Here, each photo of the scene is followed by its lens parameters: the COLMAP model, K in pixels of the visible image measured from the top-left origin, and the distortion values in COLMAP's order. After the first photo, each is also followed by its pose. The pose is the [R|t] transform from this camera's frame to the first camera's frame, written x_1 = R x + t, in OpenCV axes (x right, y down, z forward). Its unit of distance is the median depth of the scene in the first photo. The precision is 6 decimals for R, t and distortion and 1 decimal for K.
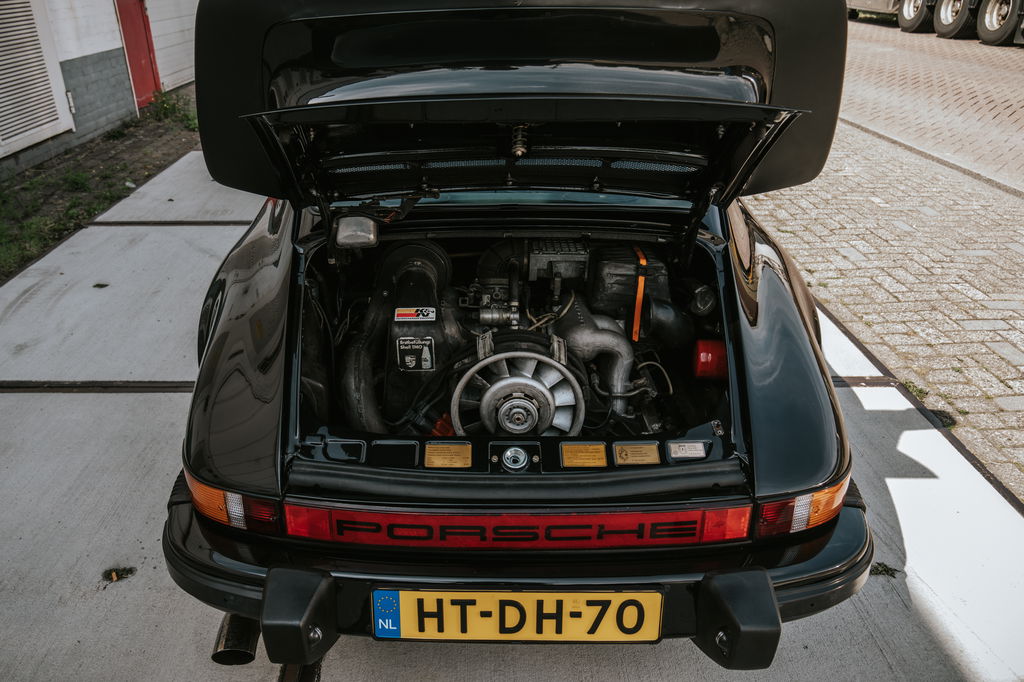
lens RADIAL K [[697.0, 0, 496.0], [0, 697.0, 365.5], [0, 0, 1]] dist [-0.001533, -0.000408]
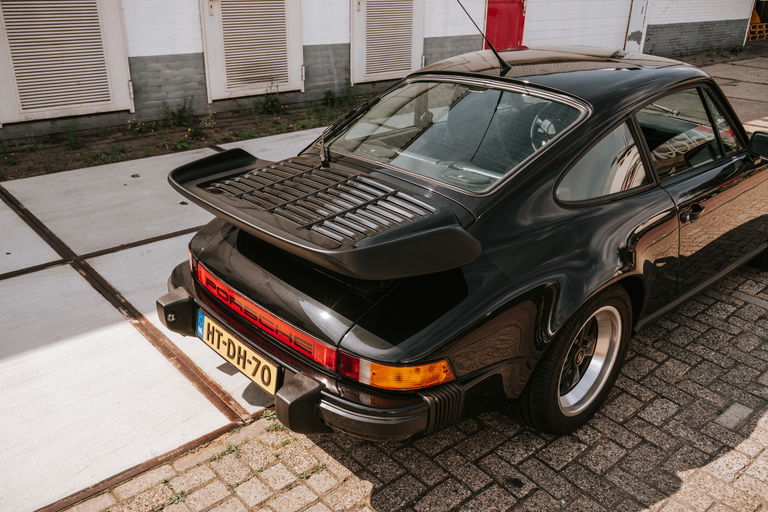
lens RADIAL K [[614.9, 0, 365.2], [0, 614.9, 257.7], [0, 0, 1]] dist [-0.009906, 0.009297]
pose [[0.686734, 0.306526, -0.659119, 1.349702], [-0.345280, 0.935474, 0.075299, -0.145804], [0.639670, 0.175870, 0.748259, -0.108375]]
